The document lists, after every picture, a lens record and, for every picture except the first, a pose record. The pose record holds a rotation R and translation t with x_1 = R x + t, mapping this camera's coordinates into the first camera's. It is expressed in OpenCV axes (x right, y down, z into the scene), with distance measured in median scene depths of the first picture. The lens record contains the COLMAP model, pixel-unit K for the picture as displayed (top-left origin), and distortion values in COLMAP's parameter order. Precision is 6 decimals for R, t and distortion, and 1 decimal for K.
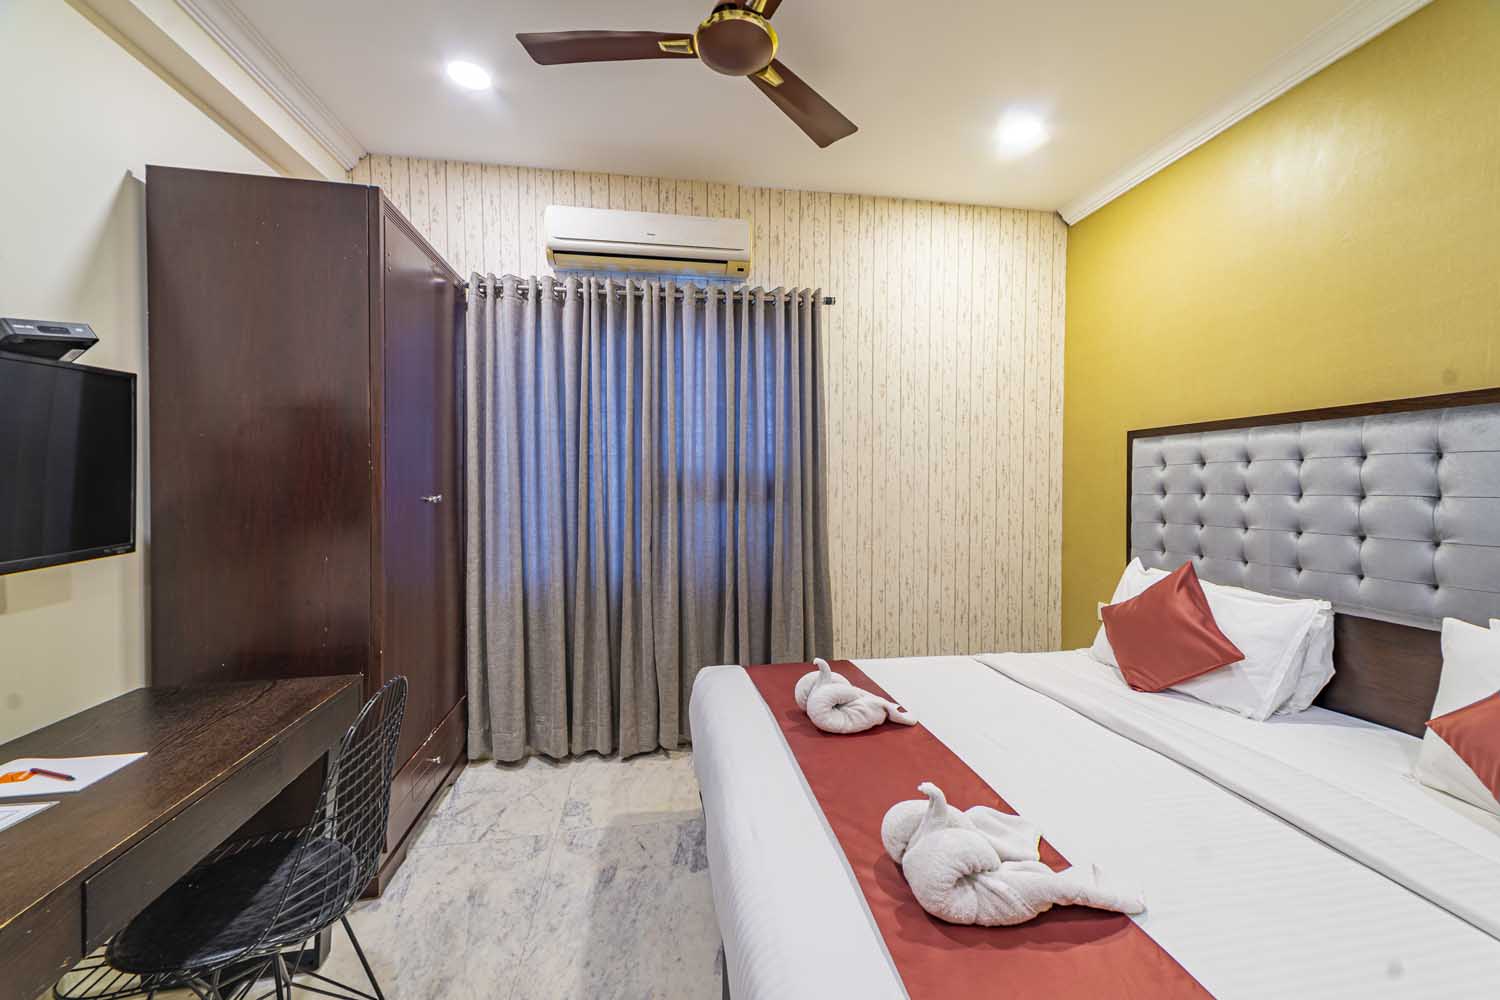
lens RADIAL K [[570.2, 0, 750.4], [0, 570.2, 491.0], [0, 0, 1]] dist [0.000249, -0.000291]
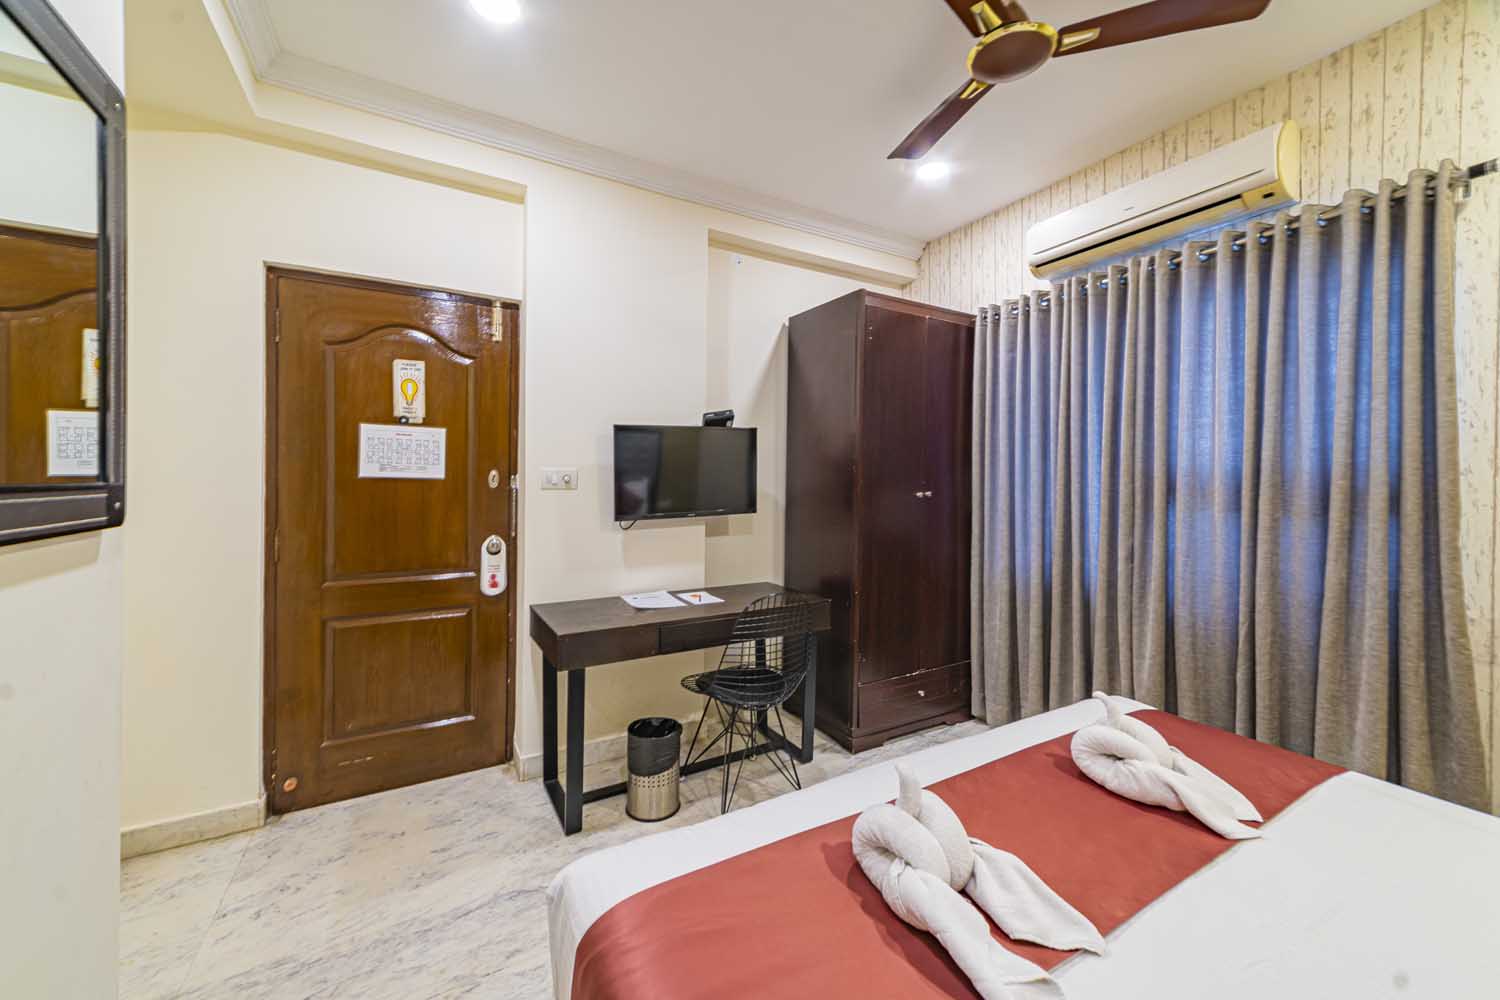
lens RADIAL K [[570.2, 0, 750.4], [0, 570.2, 491.0], [0, 0, 1]] dist [0.000249, -0.000291]
pose [[0.343463, 0.020096, -0.938951, 0.464146], [-0.029444, 0.999510, 0.010622, 0.002232], [0.938704, 0.023999, 0.343887, 0.139648]]
